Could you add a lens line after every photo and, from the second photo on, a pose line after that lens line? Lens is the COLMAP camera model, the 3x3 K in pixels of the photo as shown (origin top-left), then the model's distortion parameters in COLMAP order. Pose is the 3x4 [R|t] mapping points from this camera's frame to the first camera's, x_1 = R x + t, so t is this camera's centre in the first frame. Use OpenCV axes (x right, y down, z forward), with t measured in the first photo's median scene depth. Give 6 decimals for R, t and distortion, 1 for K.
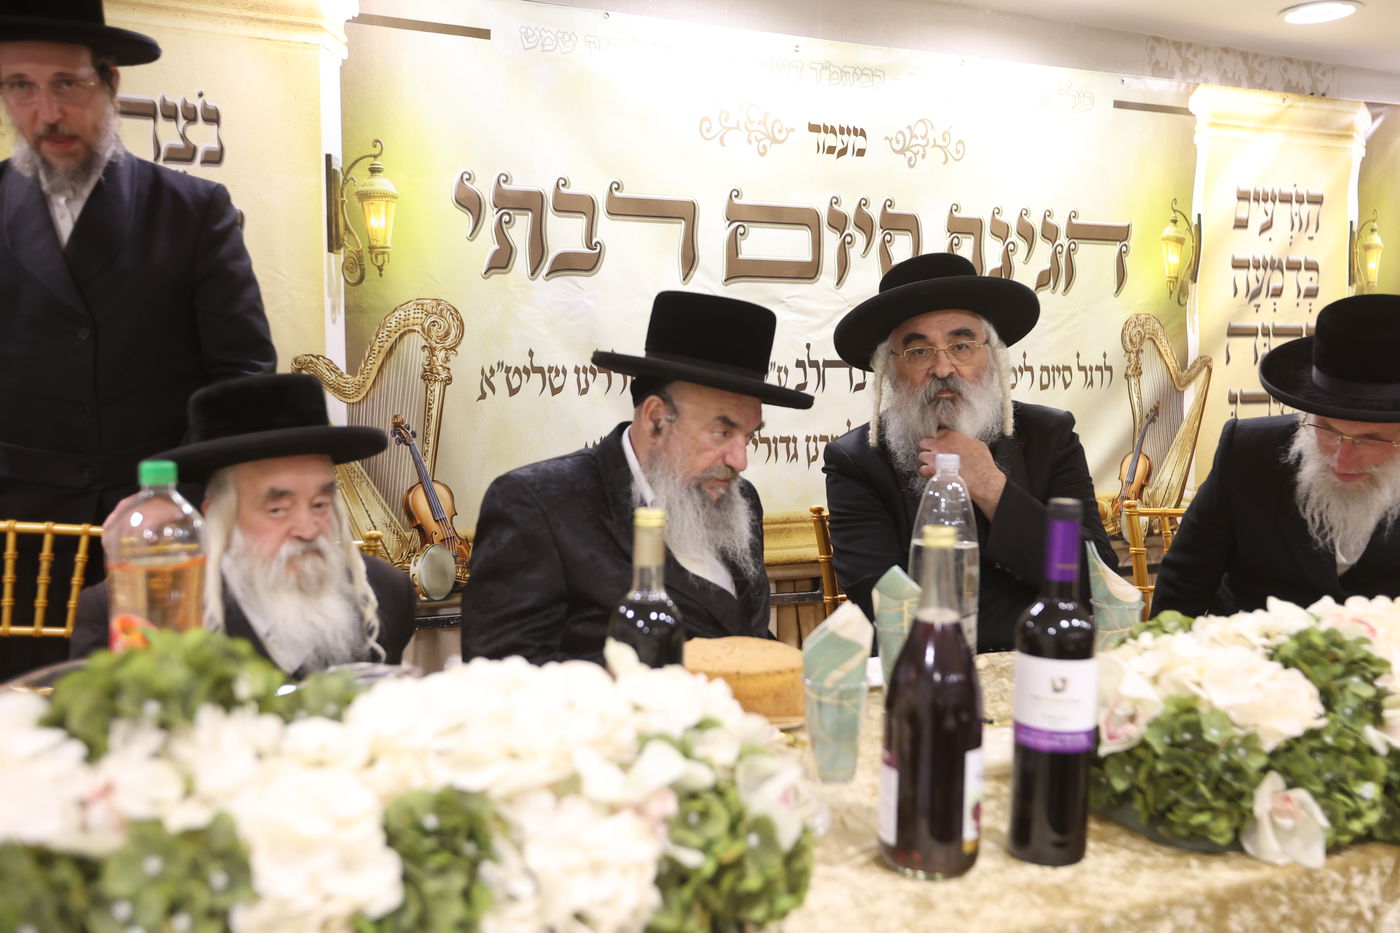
lens RADIAL K [[1378.9, 0, 718.3], [0, 1378.9, 458.1], [0, 0, 1]] dist [0.012721, 0.132509]
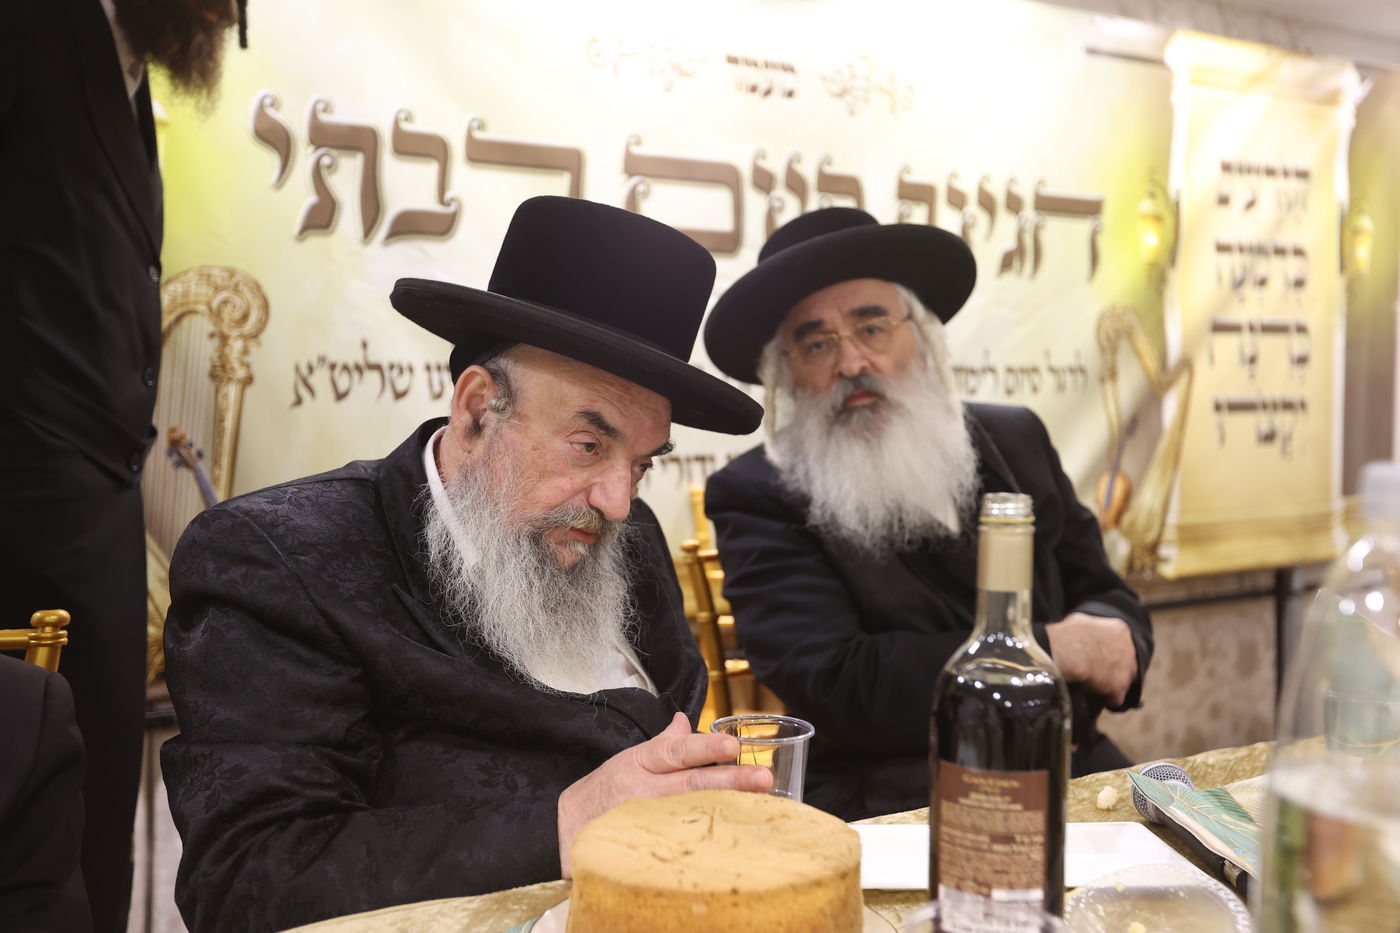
lens RADIAL K [[1310.5, 0, 675.1], [0, 1310.5, 471.9], [0, 0, 1]] dist [0.004809, 0.113045]
pose [[0.997978, -0.016042, 0.061502, -0.013402], [0.017277, 0.999659, -0.019593, 0.009430], [-0.061166, 0.020616, 0.997915, 0.288745]]
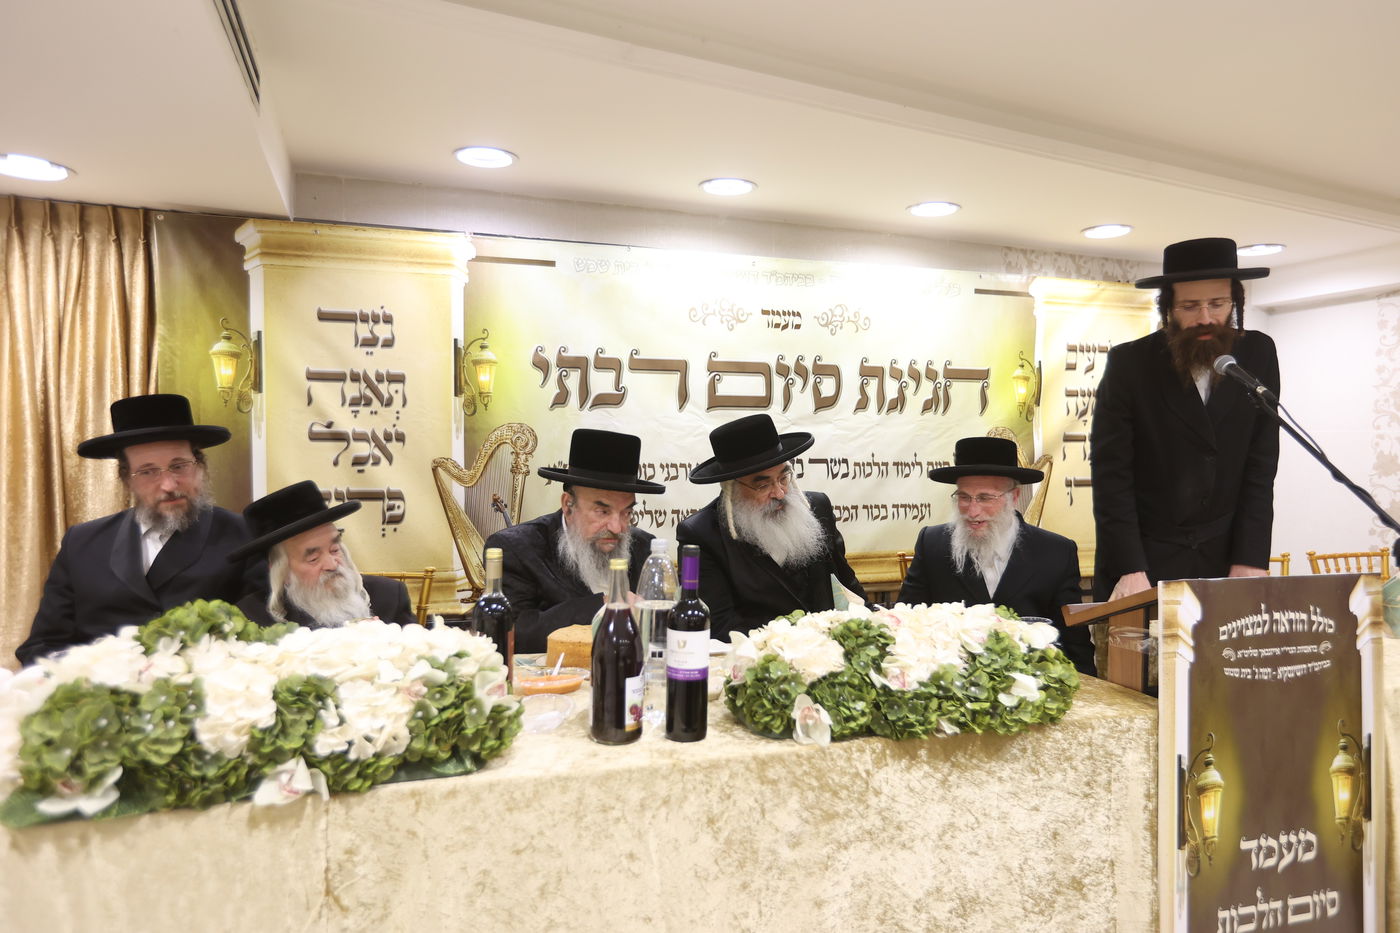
lens RADIAL K [[980.8, 0, 712.8], [0, 980.8, 464.0], [0, 0, 1]] dist [-0.040561, 0.077013]
pose [[0.992271, -0.001664, -0.124081, 0.162287], [-0.005510, 0.998333, -0.057453, -0.001533], [0.123970, 0.057692, 0.990607, -0.117232]]
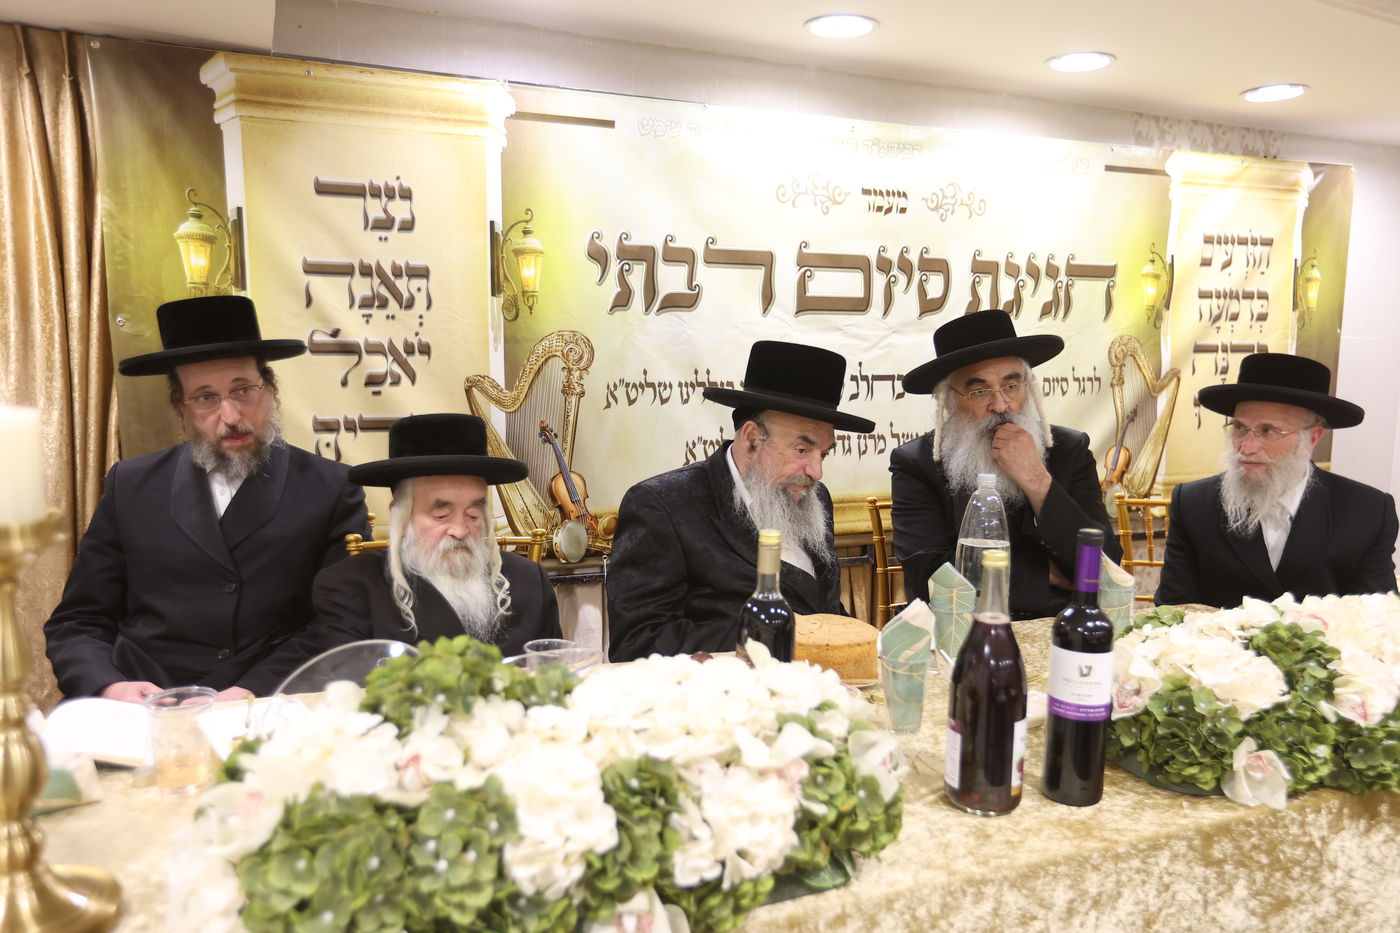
lens RADIAL K [[1094.3, 0, 710.6], [0, 1094.3, 469.5], [0, 0, 1]] dist [-0.026211, 0.098914]
pose [[0.998542, 0.004616, -0.053780, -0.019568], [-0.002624, 0.999310, 0.037057, -0.023355], [0.053913, -0.036862, 0.997865, -0.018118]]
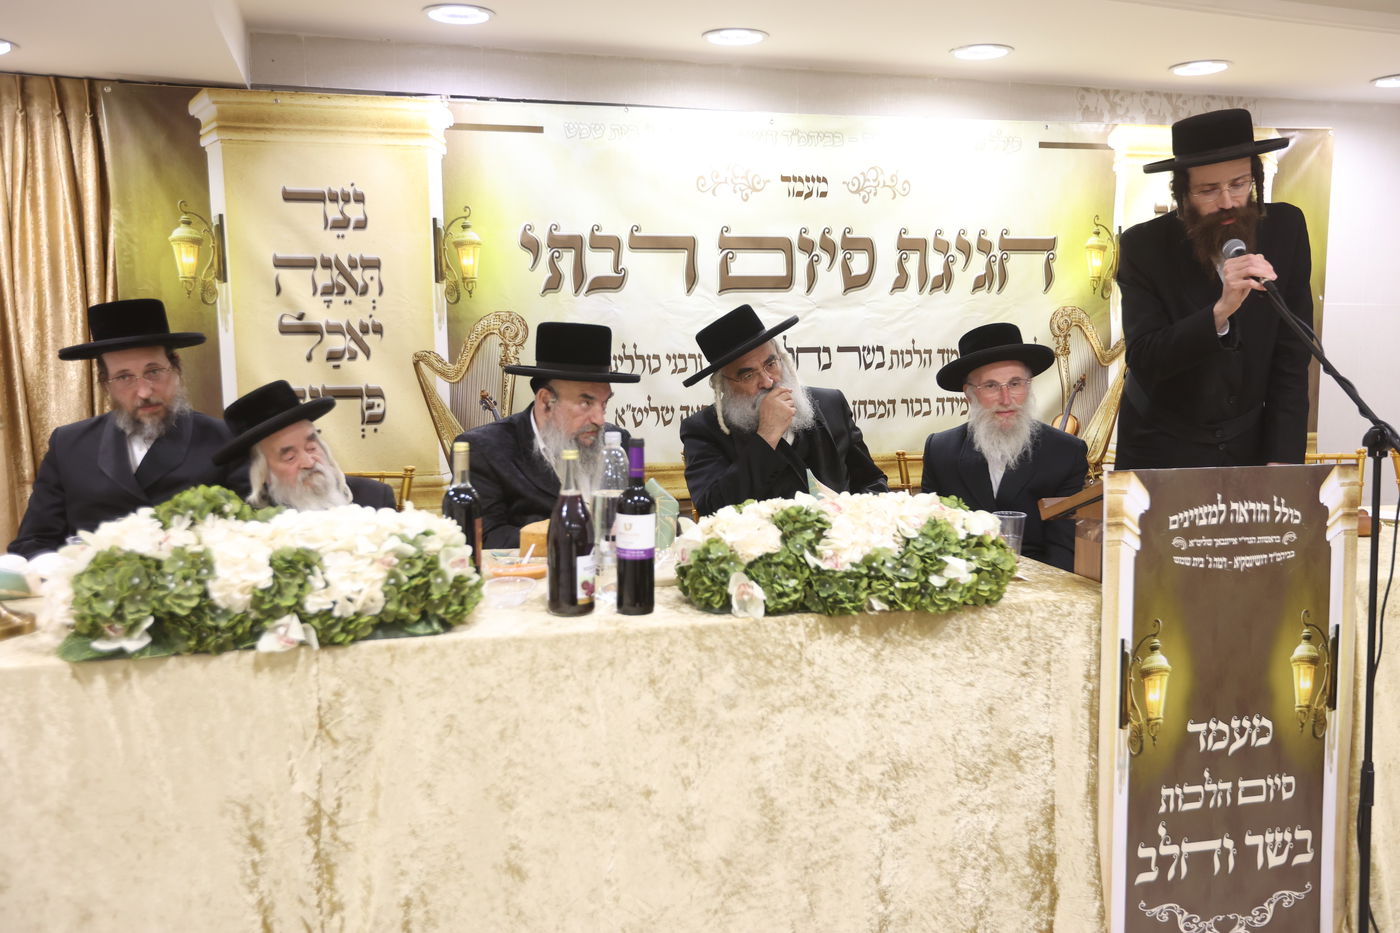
lens RADIAL K [[1285.1, 0, 706.6], [0, 1285.1, 463.4], [0, 0, 1]] dist [-0.004295, 0.136634]
pose [[0.981652, 0.004881, -0.190617, 0.259962], [0.001395, 0.999462, 0.032777, 0.002353], [0.190674, -0.032441, 0.981117, -0.306710]]
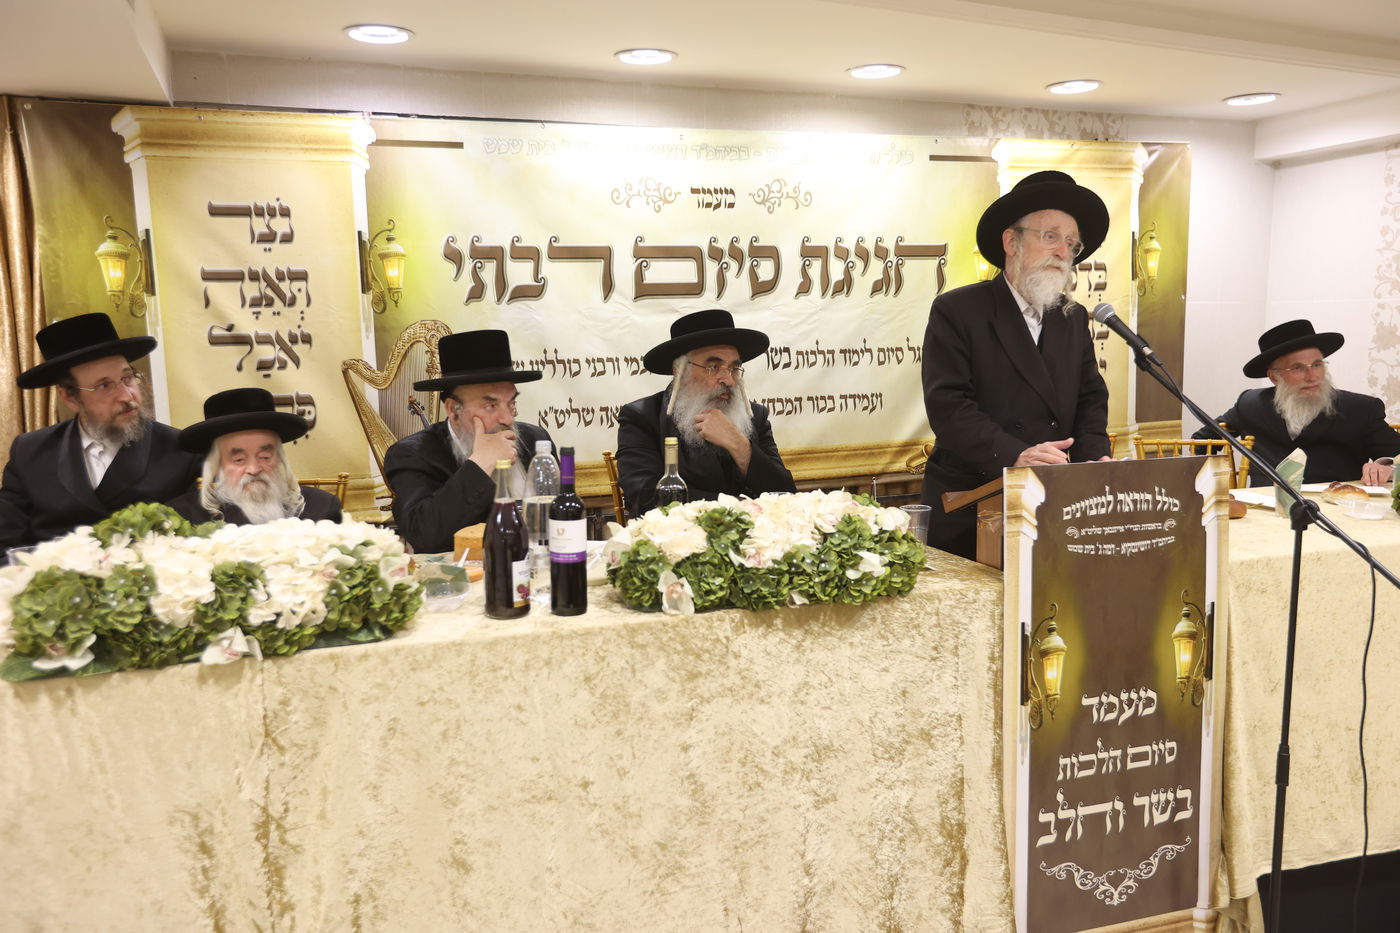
lens RADIAL K [[1203.3, 0, 701.0], [0, 1203.3, 470.5], [0, 0, 1]] dist [-0.011666, 0.118069]
pose [[0.992270, -0.013612, -0.123350, 0.249256], [0.019743, 0.998622, 0.048624, -0.006647], [0.122518, -0.050683, 0.991171, -0.297454]]
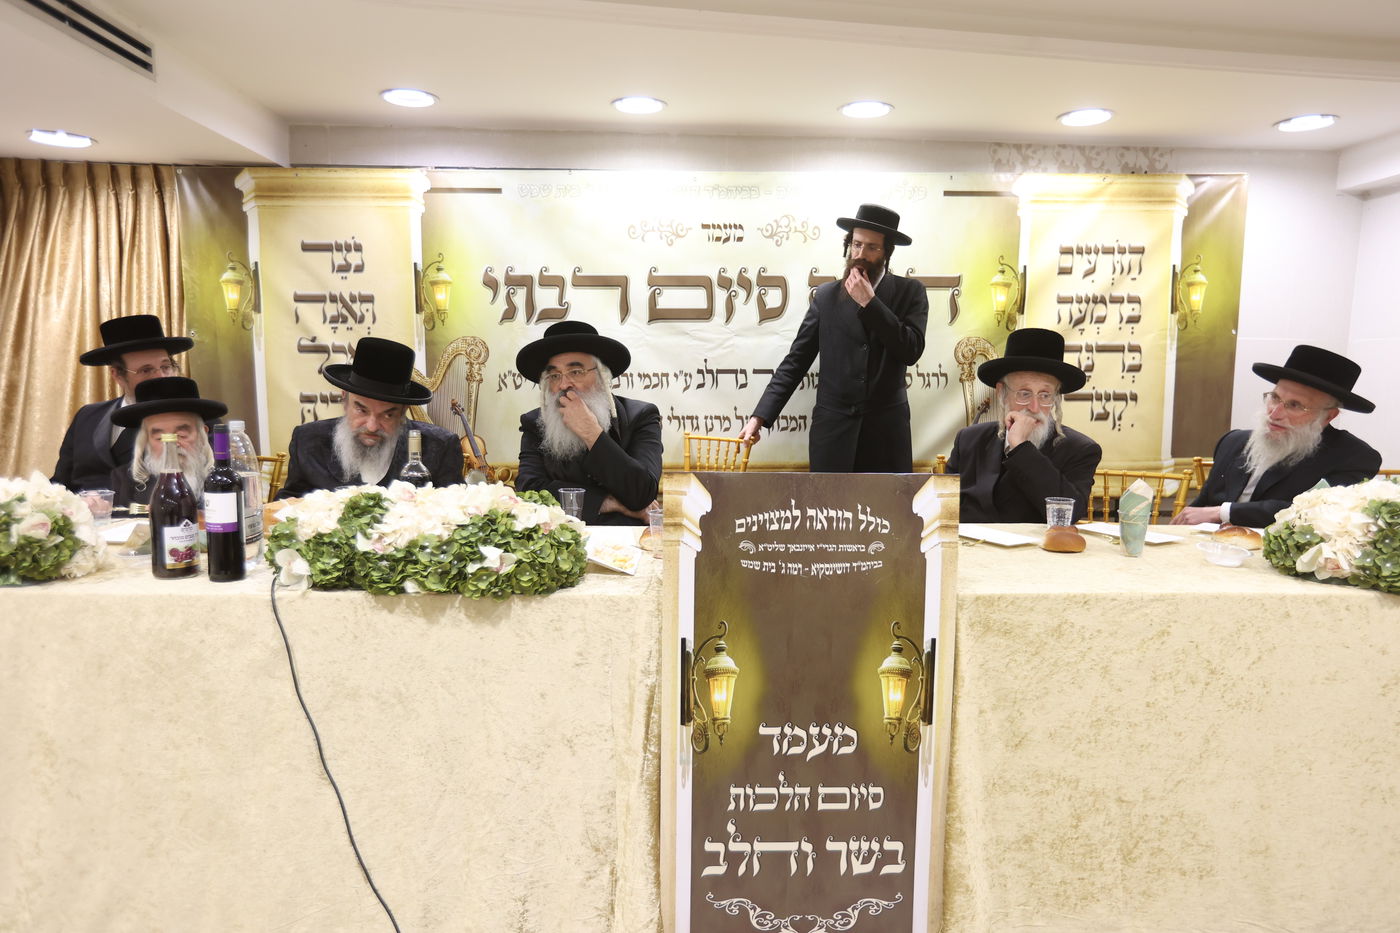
lens RADIAL K [[956.2, 0, 690.6], [0, 956.2, 473.7], [0, 0, 1]] dist [-0.041076, 0.074320]
pose [[0.903980, 0.041837, -0.425523, 0.595081], [-0.028328, 0.998875, 0.038030, 0.011074], [0.426635, -0.022324, 0.904148, -0.034876]]
